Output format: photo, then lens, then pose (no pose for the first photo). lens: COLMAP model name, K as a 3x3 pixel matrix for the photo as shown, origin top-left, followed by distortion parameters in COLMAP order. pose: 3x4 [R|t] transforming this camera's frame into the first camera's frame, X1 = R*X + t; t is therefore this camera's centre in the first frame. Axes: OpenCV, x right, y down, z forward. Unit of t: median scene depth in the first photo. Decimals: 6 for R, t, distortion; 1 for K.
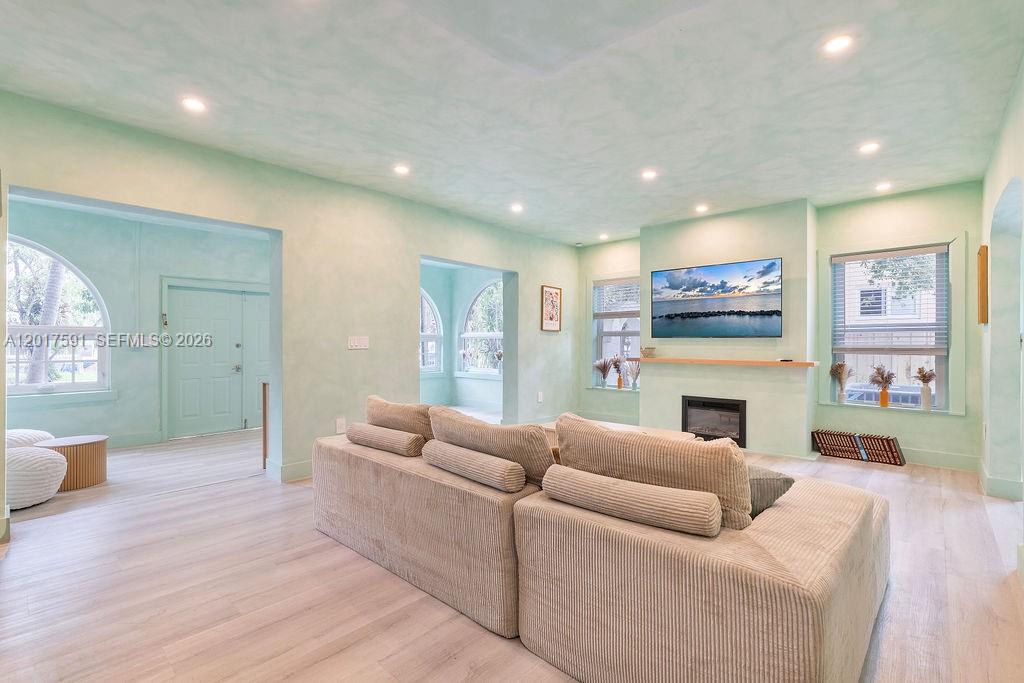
lens RADIAL K [[460.0, 0, 516.1], [0, 460.0, 340.9], [0, 0, 1]] dist [-0.009446, 0.000184]
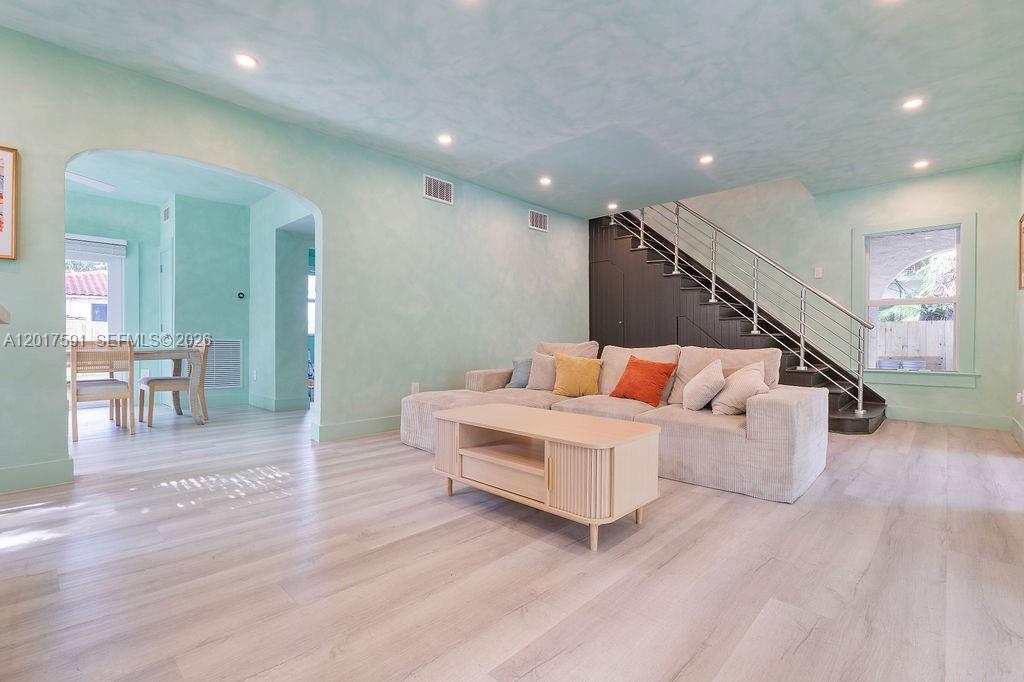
lens RADIAL K [[460.0, 0, 516.1], [0, 460.0, 340.4], [0, 0, 1]] dist [-0.009446, 0.000184]
pose [[-0.999900, -0.004906, 0.013254, 0.190338], [-0.004918, 0.999988, -0.000850, 0.065903], [-0.013250, -0.000915, -0.999912, 1.333341]]
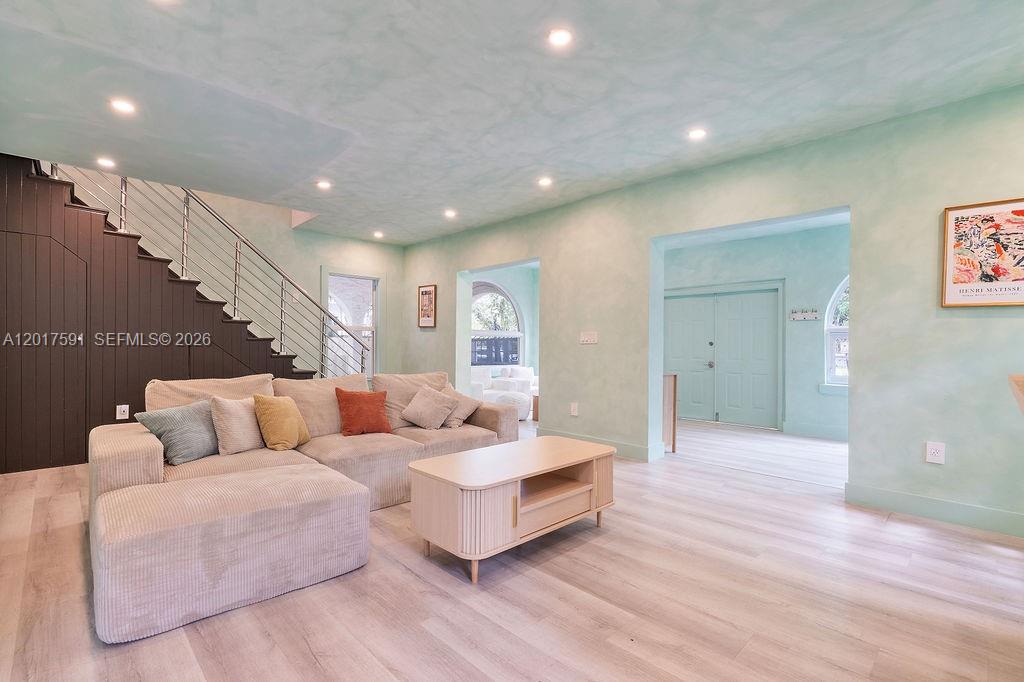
lens RADIAL K [[464.9, 0, 512.0], [0, 464.9, 341.0], [0, 0, 1]] dist [-0.012205, -0.000235]
pose [[-0.056191, -0.009364, -0.998376, 0.740555], [-0.002009, 0.999955, -0.009266, 0.021335], [0.998418, 0.001485, -0.056207, 0.827207]]
